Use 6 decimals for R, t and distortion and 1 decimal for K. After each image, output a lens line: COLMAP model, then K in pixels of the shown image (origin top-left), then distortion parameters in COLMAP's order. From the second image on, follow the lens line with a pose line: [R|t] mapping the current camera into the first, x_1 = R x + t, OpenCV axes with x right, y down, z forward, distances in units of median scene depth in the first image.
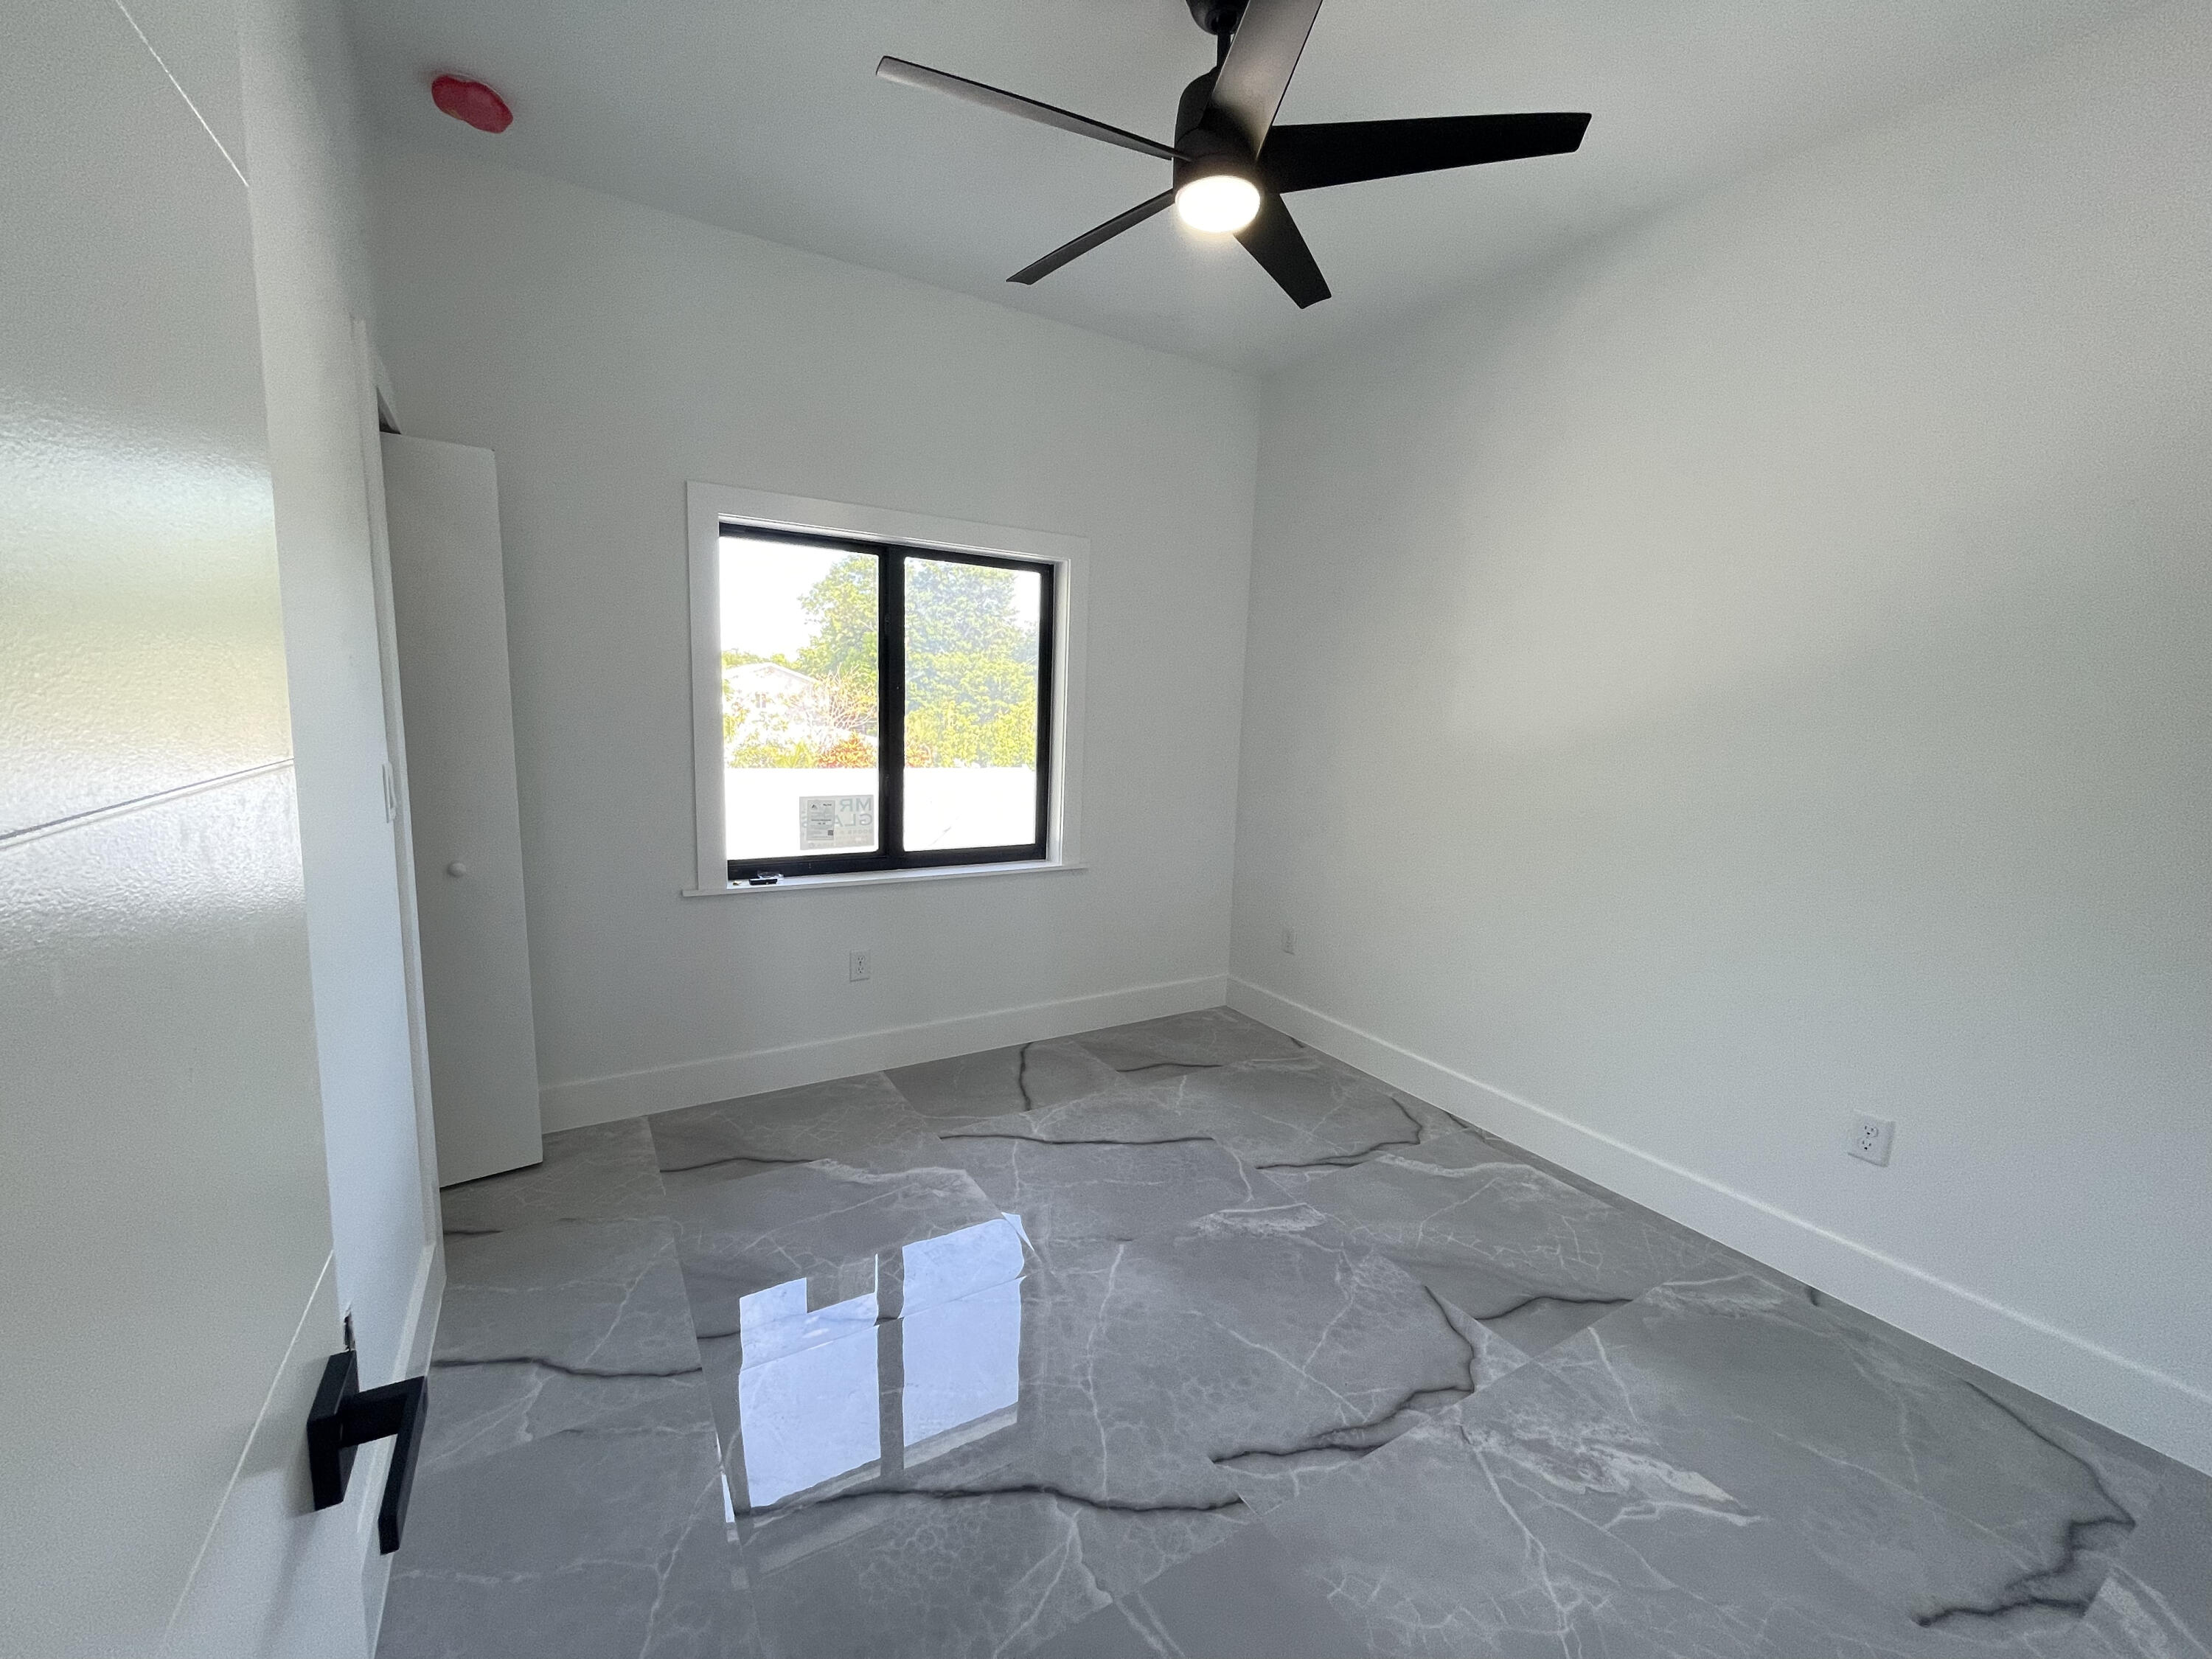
lens RADIAL K [[894.2, 0, 1106.4], [0, 894.2, 817.8], [0, 0, 1]] dist [-0.000884, 0.000141]
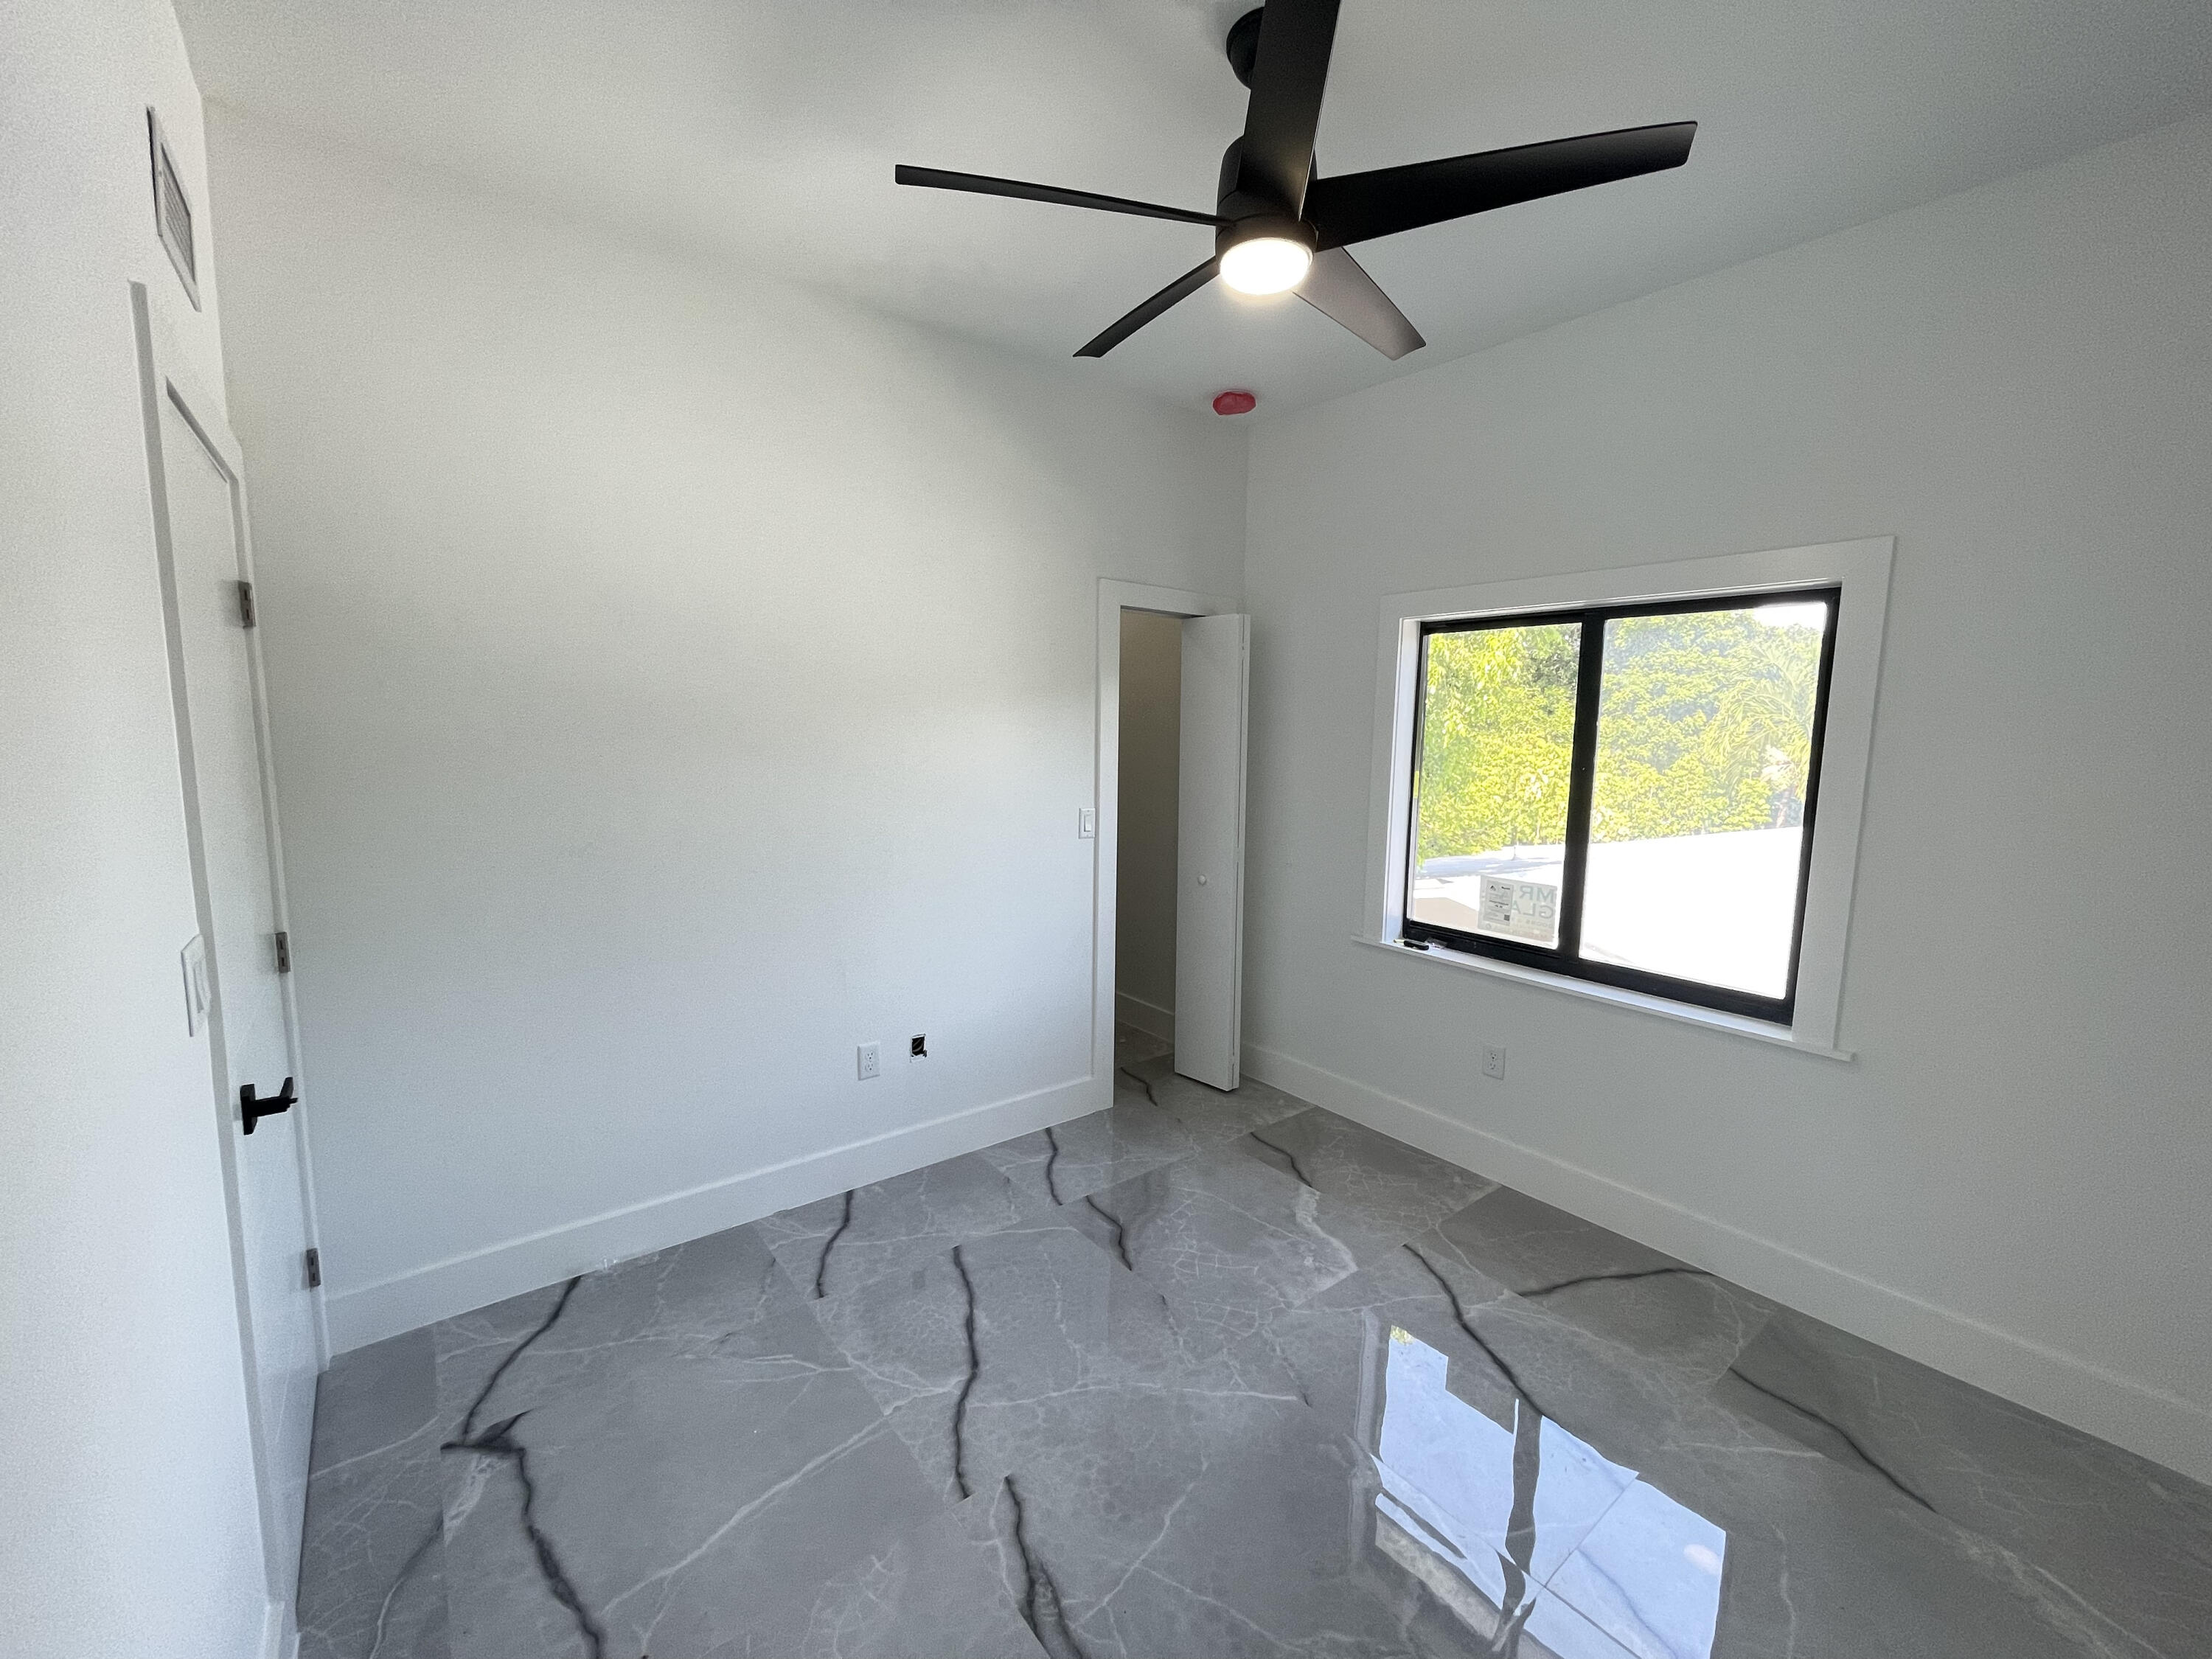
lens RADIAL K [[894.2, 0, 1098.2], [0, 894.2, 820.4], [0, 0, 1]] dist [-0.000884, 0.000141]
pose [[0.112439, 0.076561, -0.990705, 0.730811], [-0.138348, 0.988522, 0.060690, -0.105429], [0.983980, 0.130238, 0.121740, 0.544535]]
